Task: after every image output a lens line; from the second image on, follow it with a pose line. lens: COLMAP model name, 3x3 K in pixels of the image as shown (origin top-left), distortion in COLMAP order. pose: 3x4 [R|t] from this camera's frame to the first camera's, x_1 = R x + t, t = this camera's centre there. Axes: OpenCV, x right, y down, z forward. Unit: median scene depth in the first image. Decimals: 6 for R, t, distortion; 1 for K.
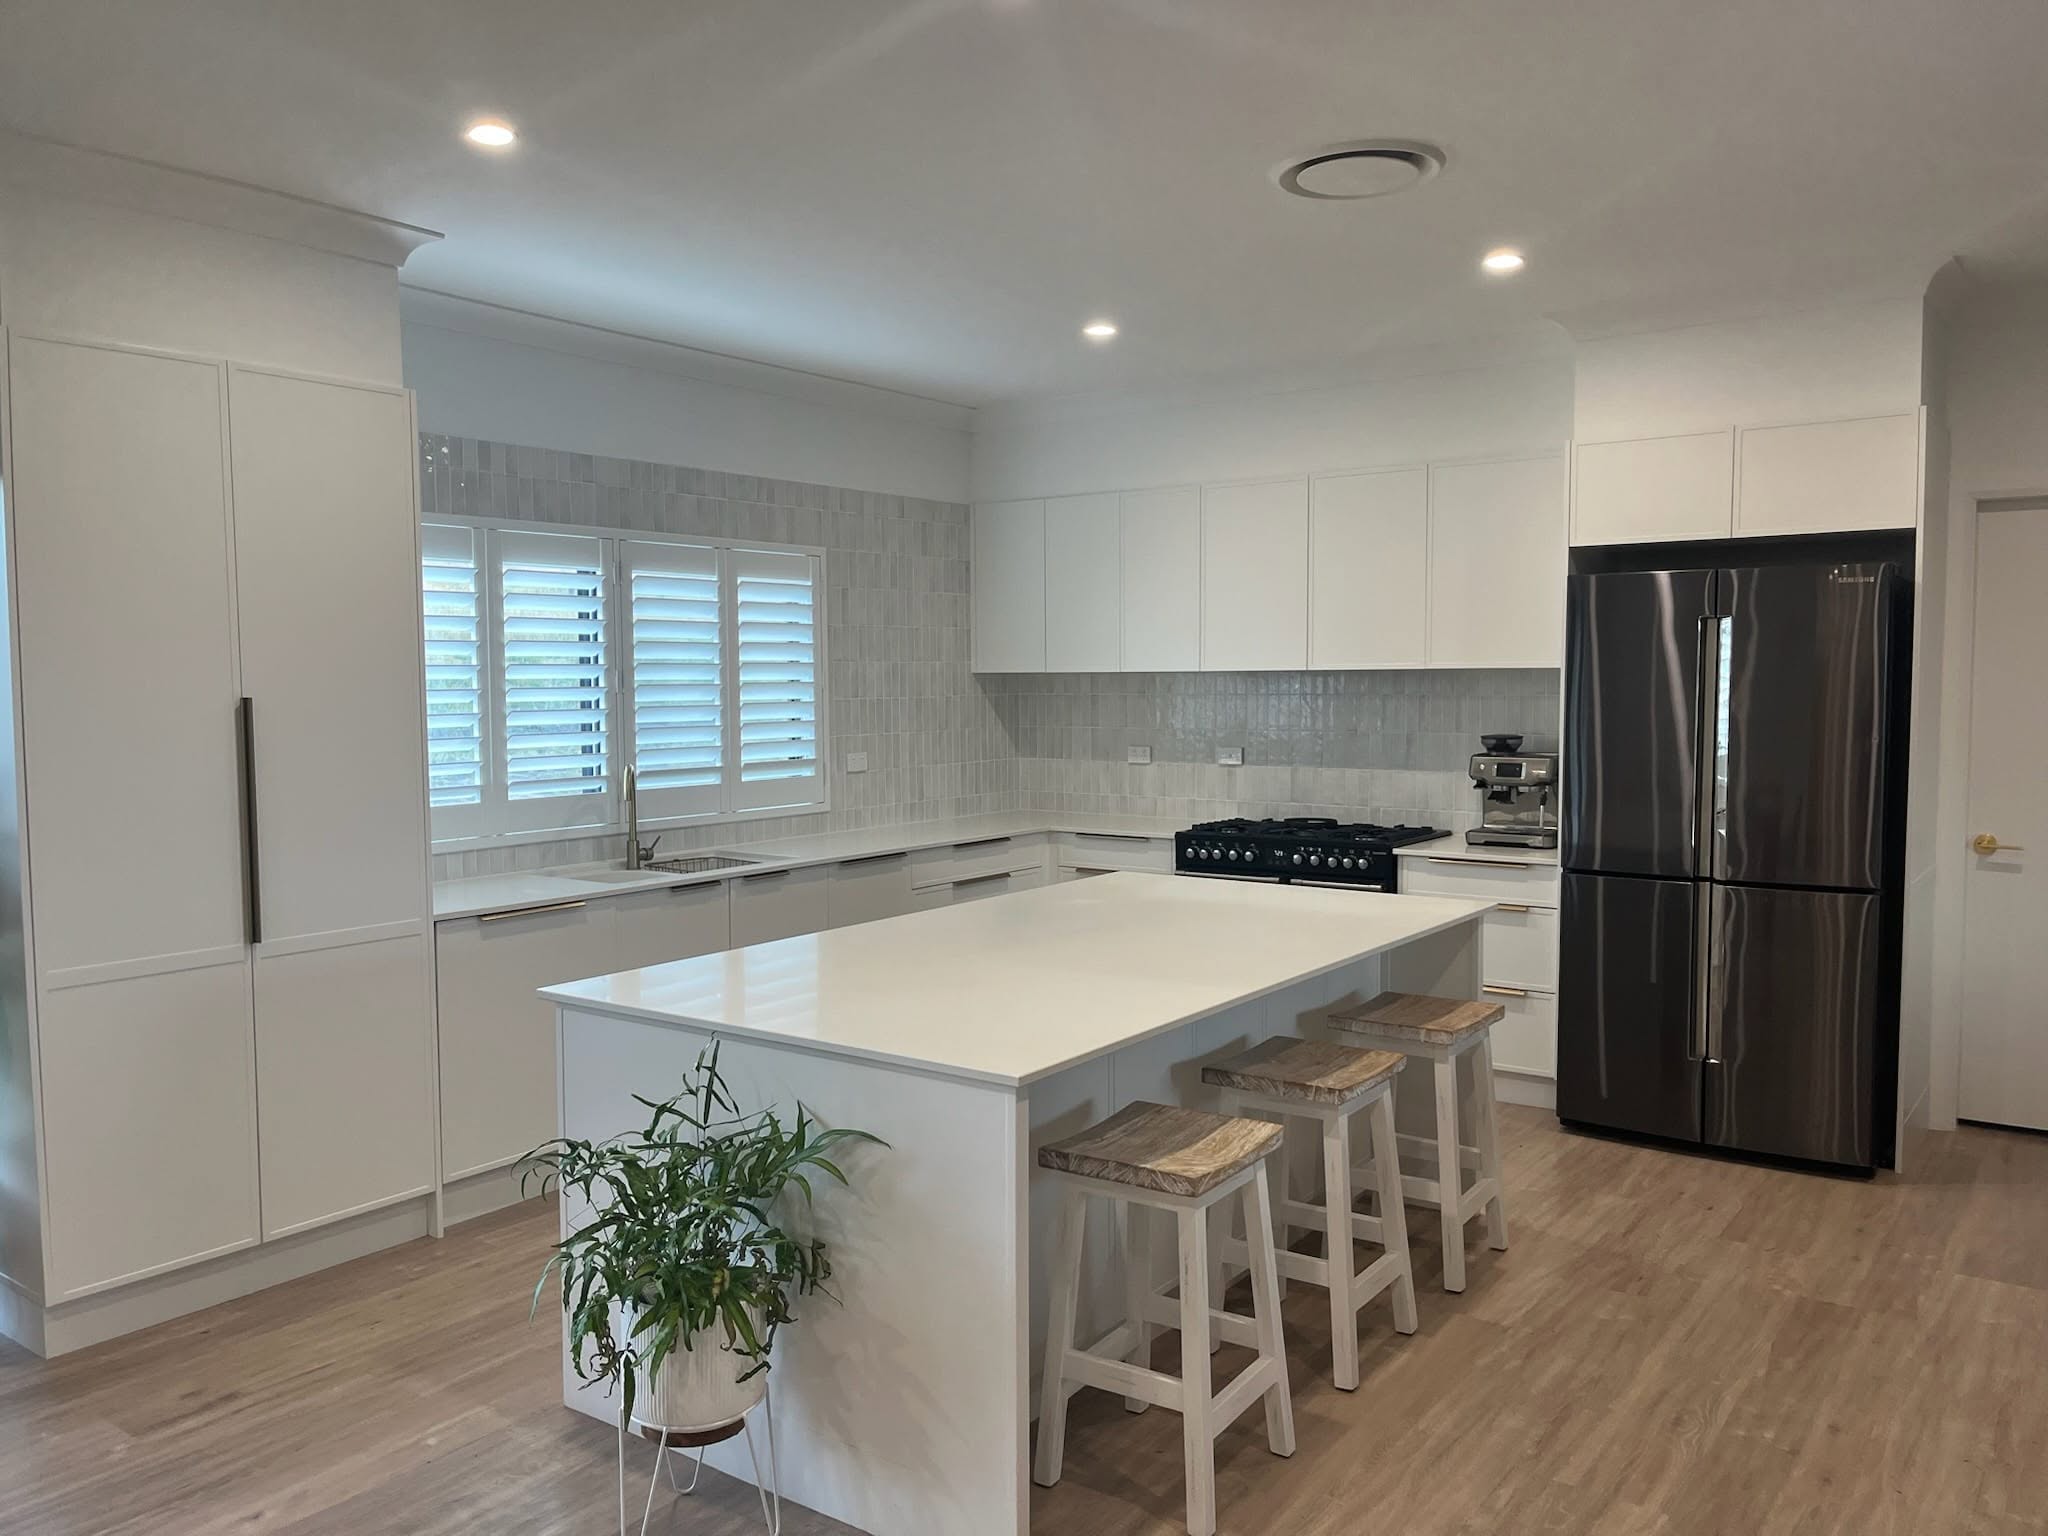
lens RADIAL K [[1541.8, 0, 1026.2], [0, 1541.8, 768.3], [0, 0, 1]] dist [-0.003532, -0.012007]
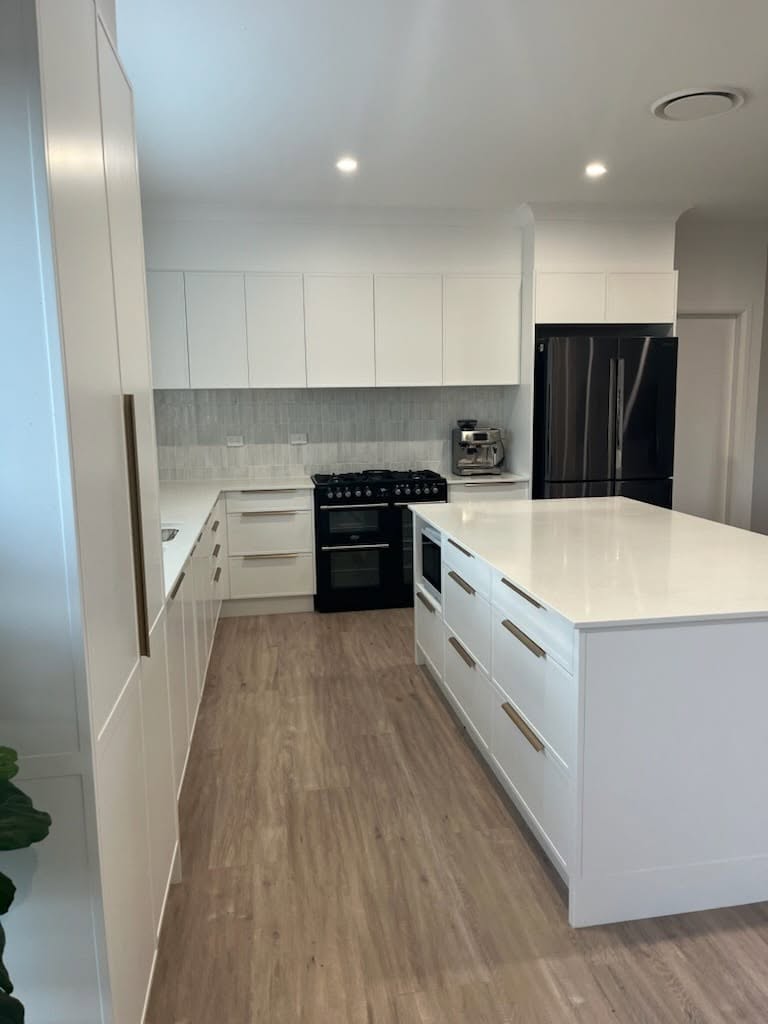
lens RADIAL K [[770.9, 0, 384.7], [0, 770.9, 512.4], [0, 0, 1]] dist [-0.003532, -0.012007]
pose [[0.710553, -0.111956, 0.694680, -0.438571], [0.054410, 0.993047, 0.104388, -0.011790], [-0.701537, -0.036376, 0.711704, 0.341435]]
